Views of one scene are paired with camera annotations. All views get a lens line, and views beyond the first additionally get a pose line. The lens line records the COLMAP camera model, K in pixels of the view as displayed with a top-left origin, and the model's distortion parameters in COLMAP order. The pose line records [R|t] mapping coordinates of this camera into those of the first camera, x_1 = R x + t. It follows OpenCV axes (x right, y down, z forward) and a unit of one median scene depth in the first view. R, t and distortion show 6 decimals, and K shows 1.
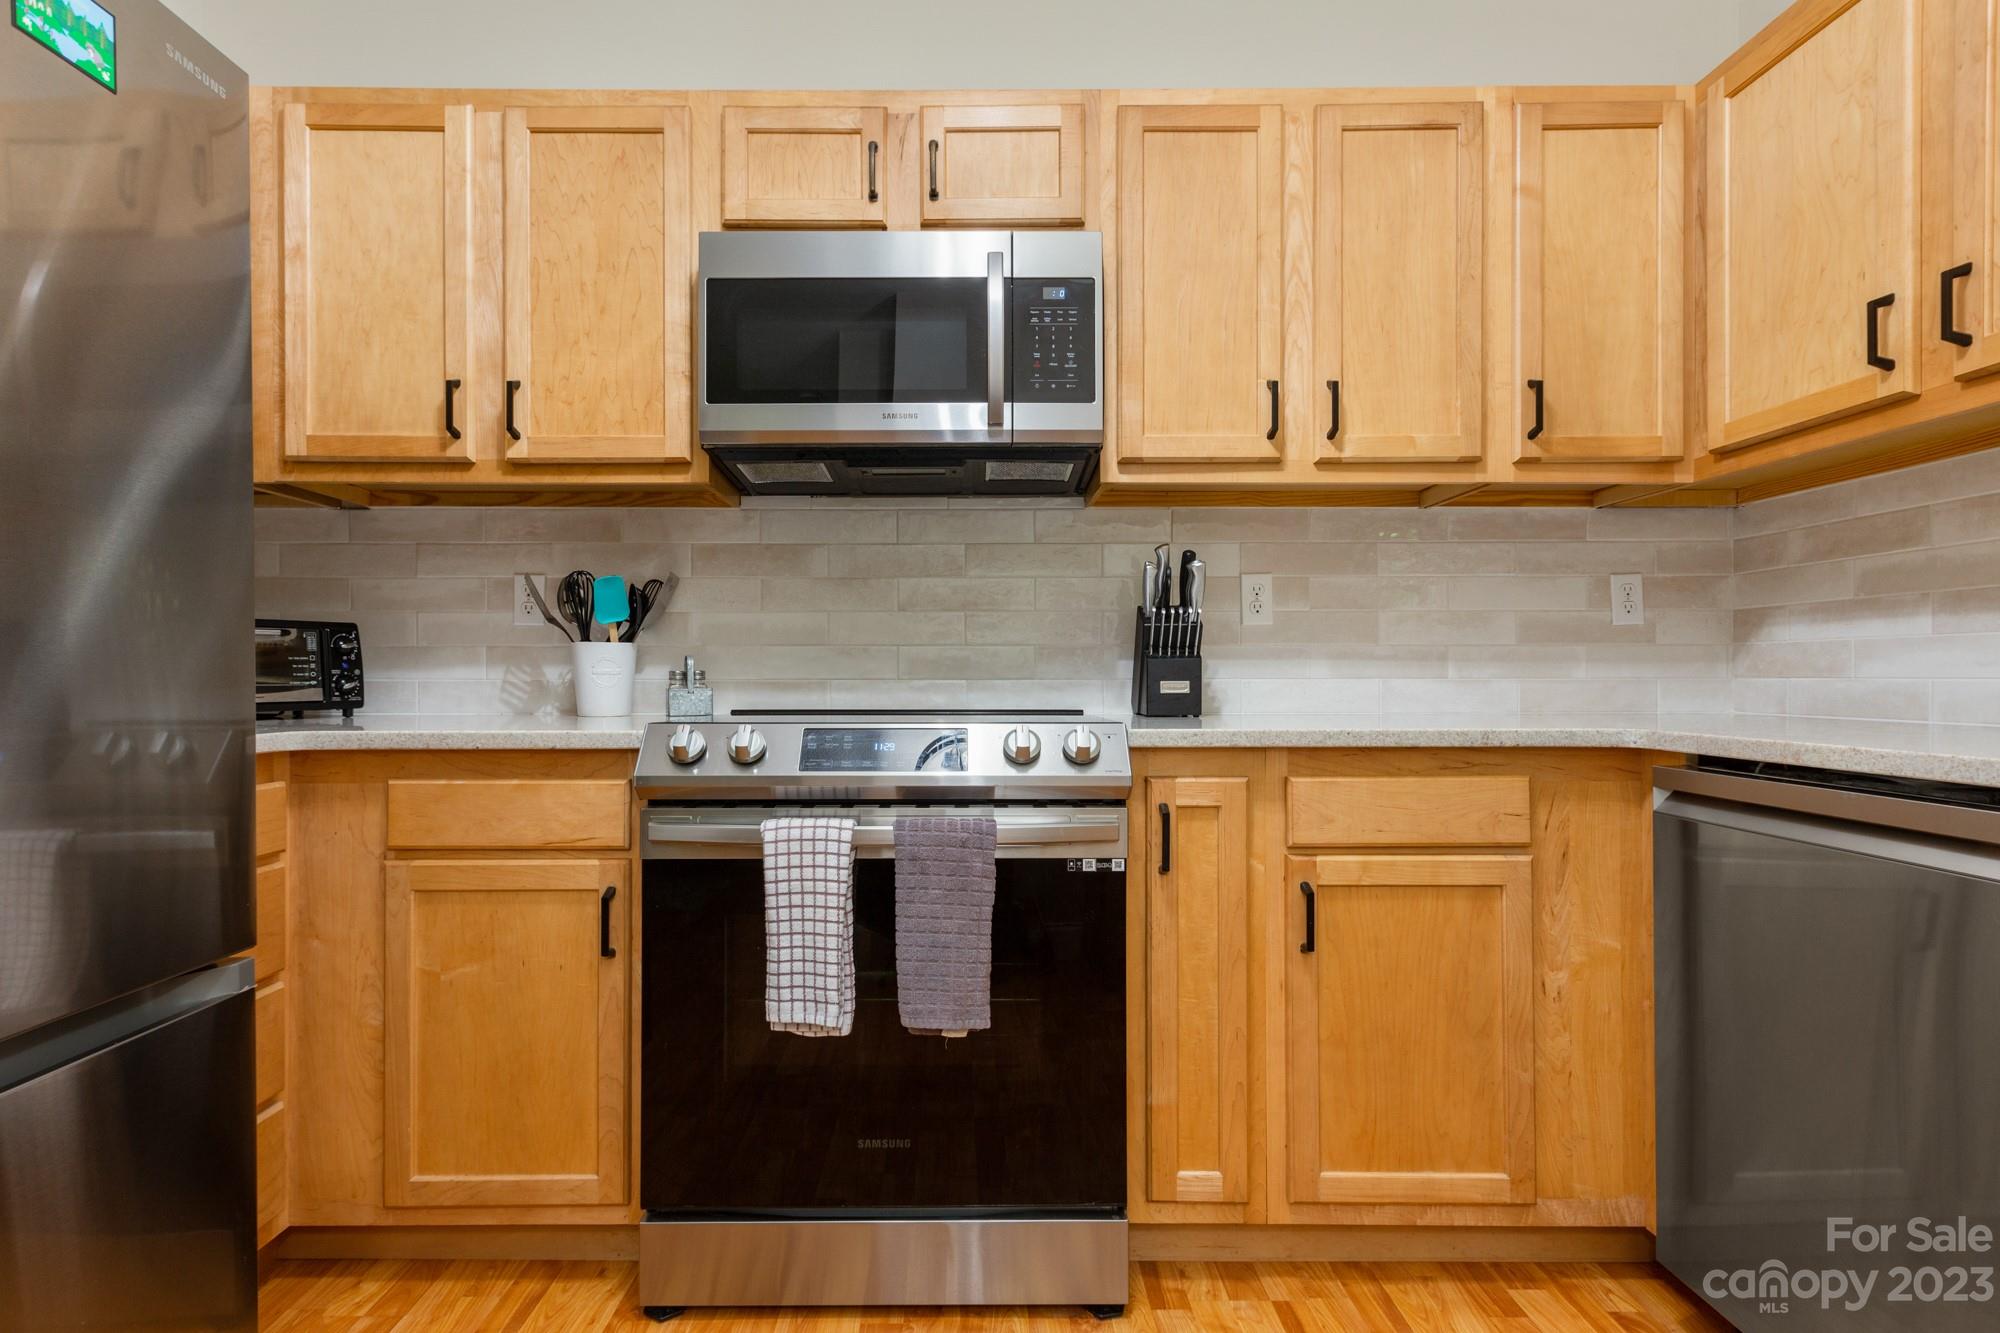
lens RADIAL K [[979.3, 0, 995.7], [0, 979.3, 672.4], [0, 0, 1]] dist [0.010859, 0.001001]
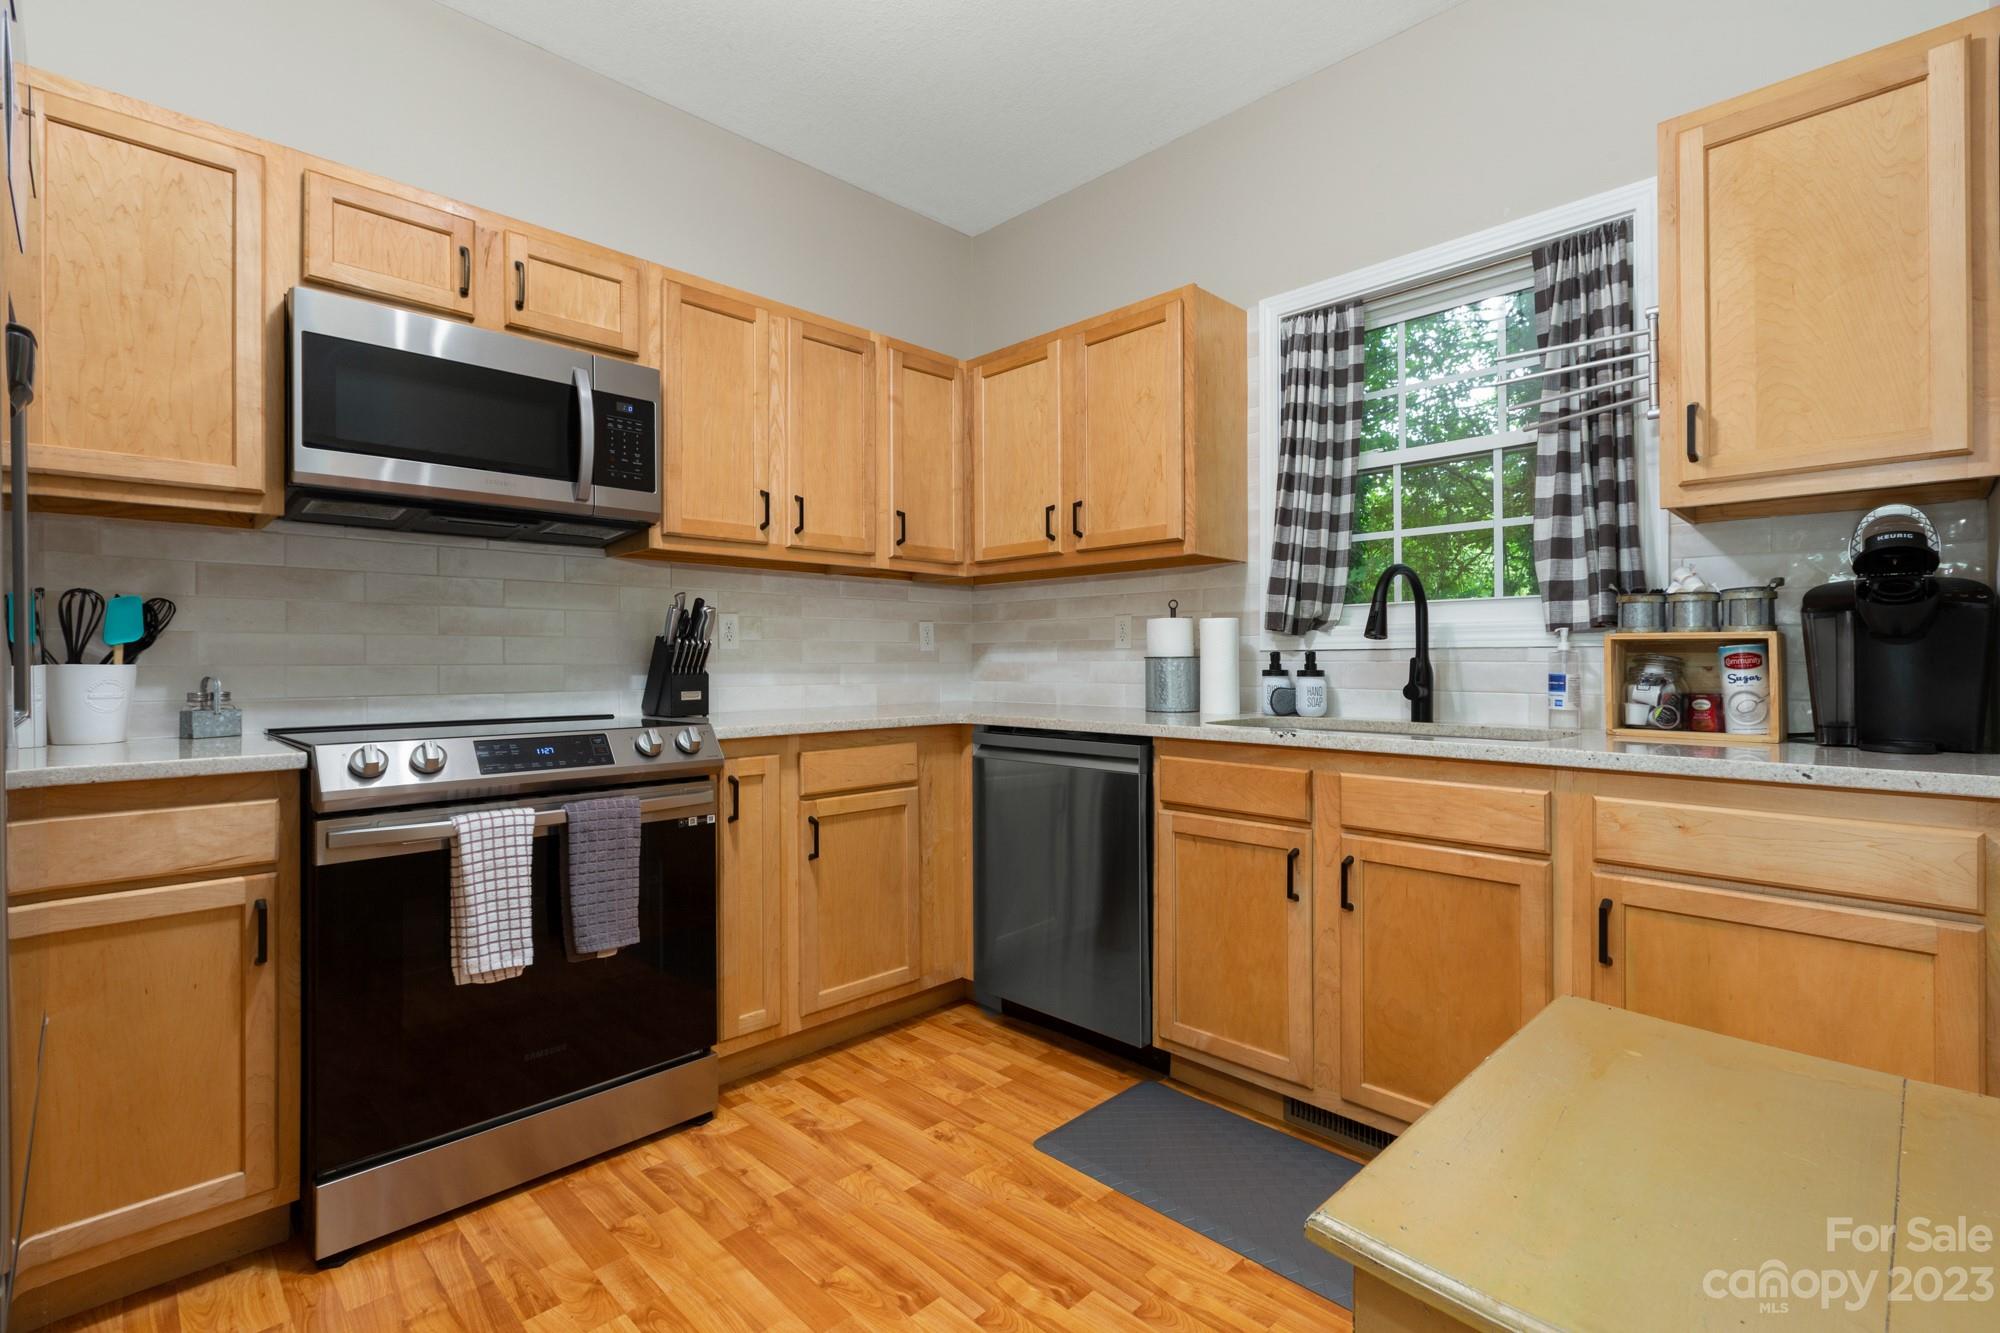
lens RADIAL K [[907.3, 0, 1000.8], [0, 907.3, 654.4], [0, 0, 1]] dist [0.004456, -0.000904]
pose [[0.709598, 0.004304, 0.704593, -0.458725], [0.000287, 0.999979, -0.006397, -0.039305], [-0.704606, 0.004741, 0.709583, -0.253511]]
